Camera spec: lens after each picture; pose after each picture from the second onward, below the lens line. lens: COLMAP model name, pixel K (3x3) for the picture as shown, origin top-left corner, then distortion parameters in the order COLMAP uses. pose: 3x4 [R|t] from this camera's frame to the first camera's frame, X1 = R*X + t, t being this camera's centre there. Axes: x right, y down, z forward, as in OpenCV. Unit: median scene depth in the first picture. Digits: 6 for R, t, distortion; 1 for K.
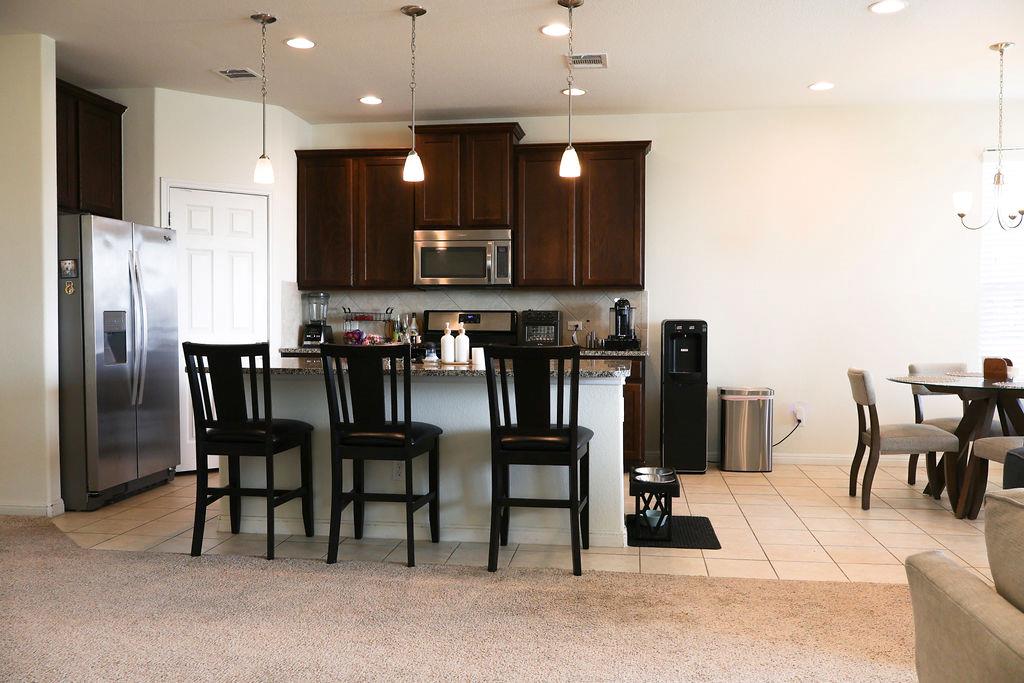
lens RADIAL K [[836.3, 0, 506.8], [0, 836.3, 350.1], [0, 0, 1]] dist [0.000991, -0.009971]
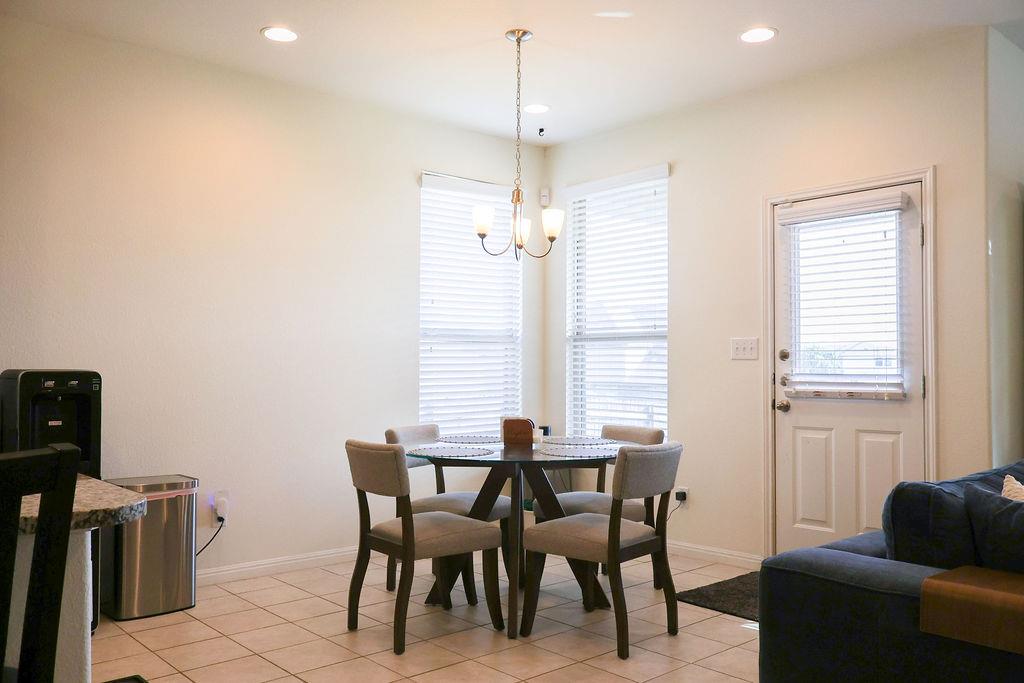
lens RADIAL K [[836.3, 0, 506.8], [0, 836.3, 350.1], [0, 0, 1]] dist [0.000991, -0.009971]
pose [[0.644428, 0.020847, 0.764381, -0.029083], [0.028433, 0.998284, -0.051197, -0.013734], [-0.764136, 0.054726, 0.642729, 0.455752]]
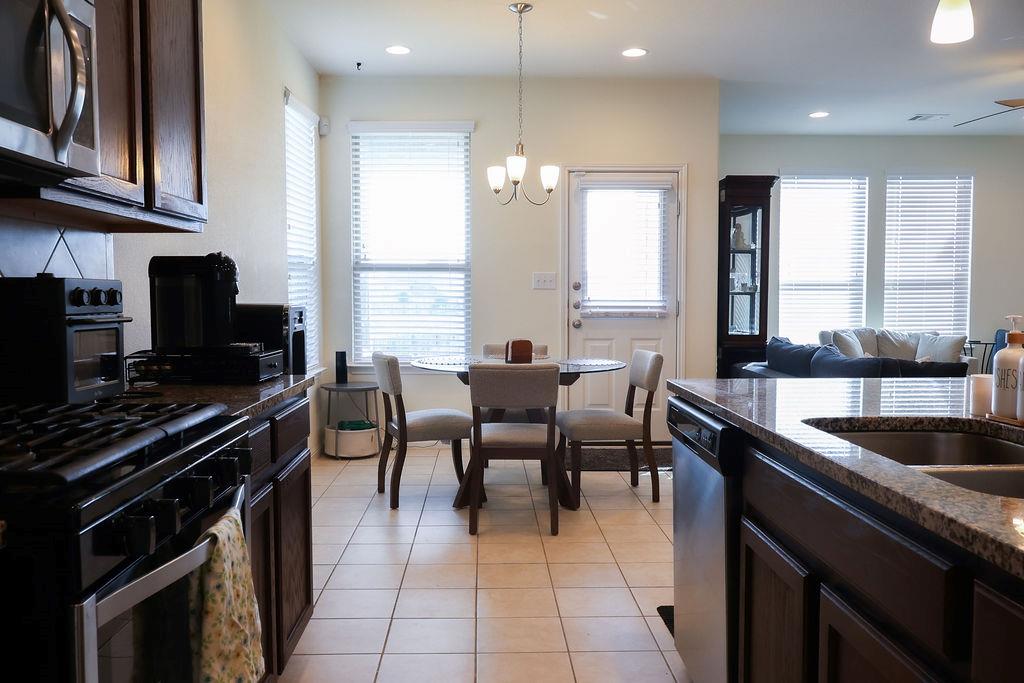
lens RADIAL K [[836.3, 0, 506.8], [0, 836.3, 350.1], [0, 0, 1]] dist [0.000991, -0.009971]
pose [[-0.158244, -0.065231, 0.985243, -0.320959], [0.039493, 0.996599, 0.072326, -0.044125], [-0.986610, 0.050355, -0.155130, 1.072662]]
